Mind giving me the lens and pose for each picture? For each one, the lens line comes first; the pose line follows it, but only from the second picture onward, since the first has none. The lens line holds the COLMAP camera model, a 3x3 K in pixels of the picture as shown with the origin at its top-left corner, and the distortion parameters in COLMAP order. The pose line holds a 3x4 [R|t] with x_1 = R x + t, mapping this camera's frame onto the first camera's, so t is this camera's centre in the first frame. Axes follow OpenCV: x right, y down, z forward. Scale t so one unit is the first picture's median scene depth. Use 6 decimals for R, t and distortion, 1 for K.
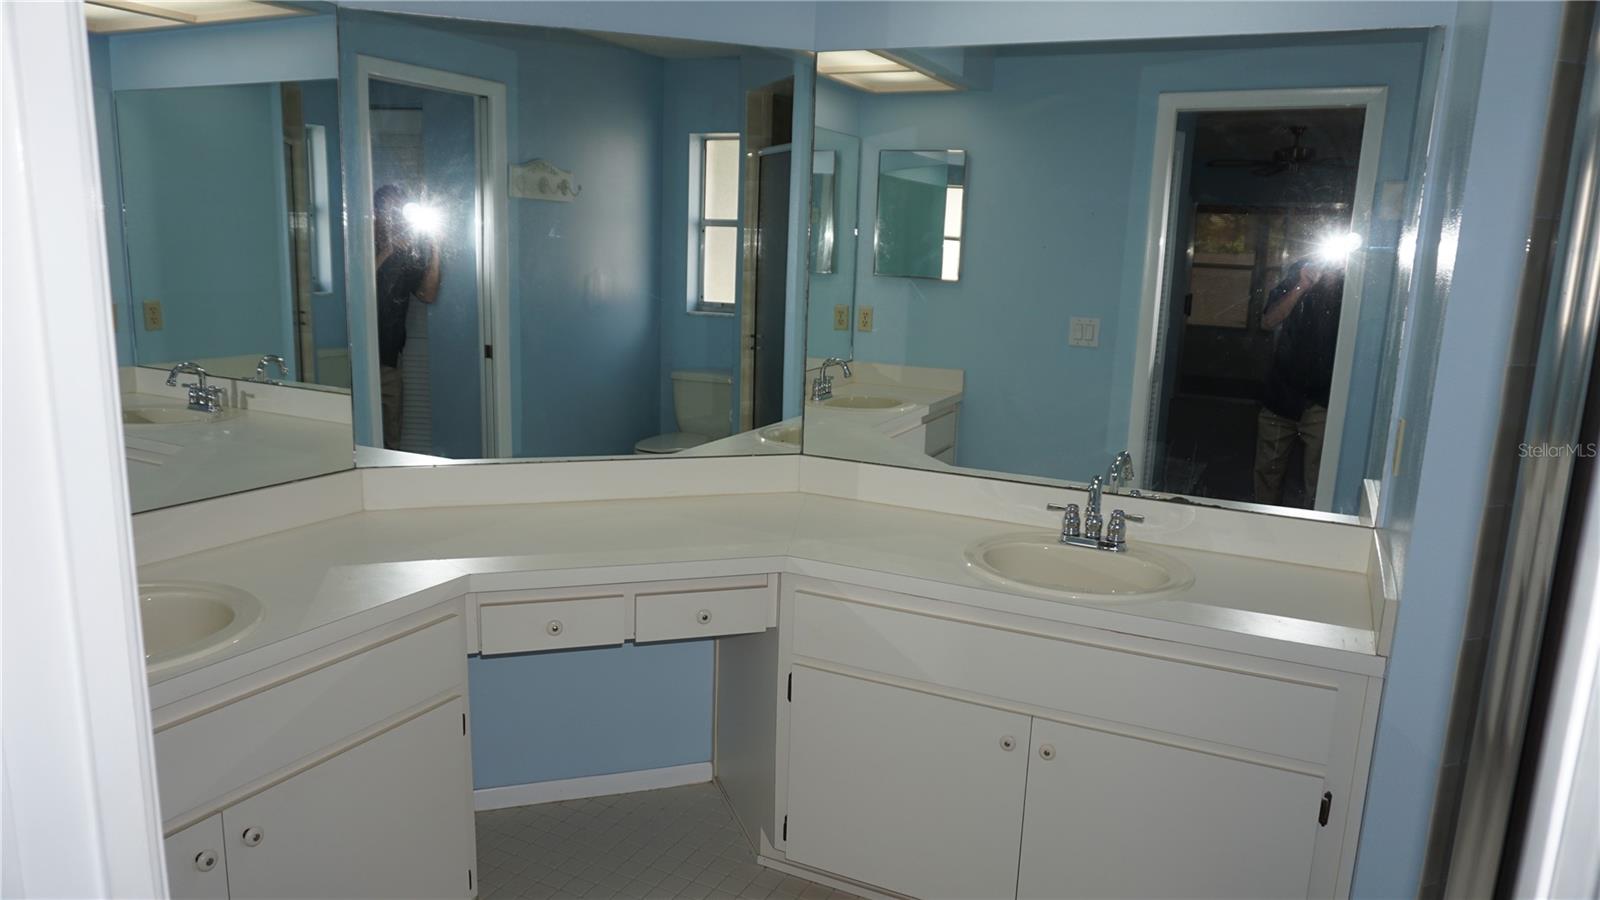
lens RADIAL K [[1072.4, 0, 804.2], [0, 1072.4, 459.2], [0, 0, 1]] dist [-0.042442, 0.033552]
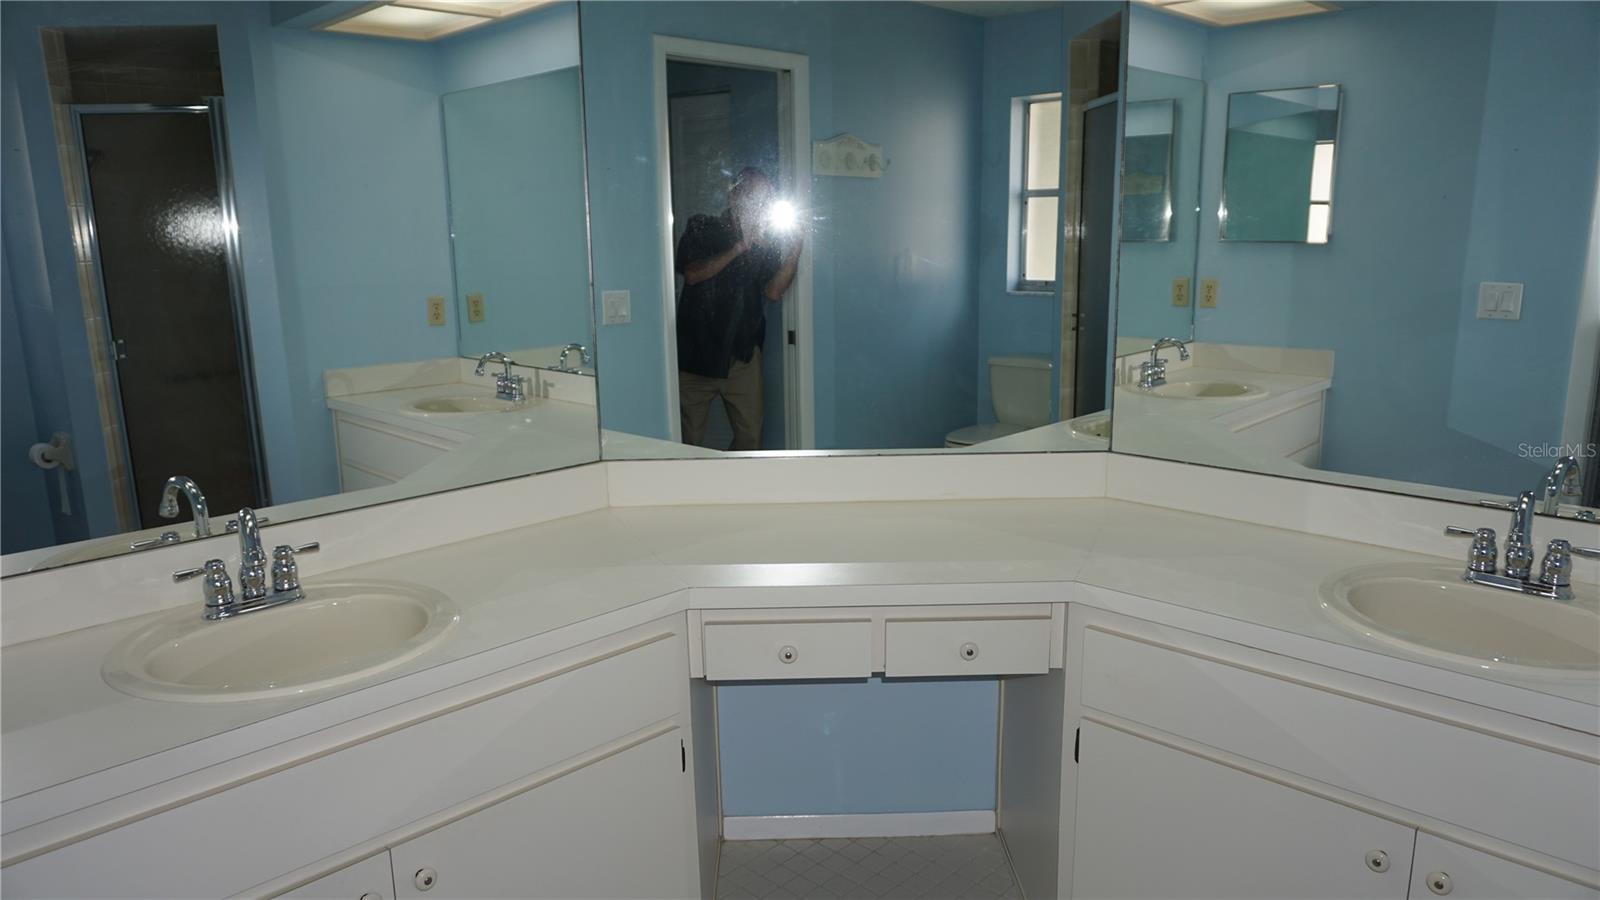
lens RADIAL K [[1072.4, 0, 804.2], [0, 1072.4, 459.2], [0, 0, 1]] dist [-0.042442, 0.033552]
pose [[0.949932, 0.016024, -0.312047, 0.023363], [-0.012781, 0.999841, 0.012437, -0.004612], [0.312197, -0.007827, 0.949985, 0.112927]]
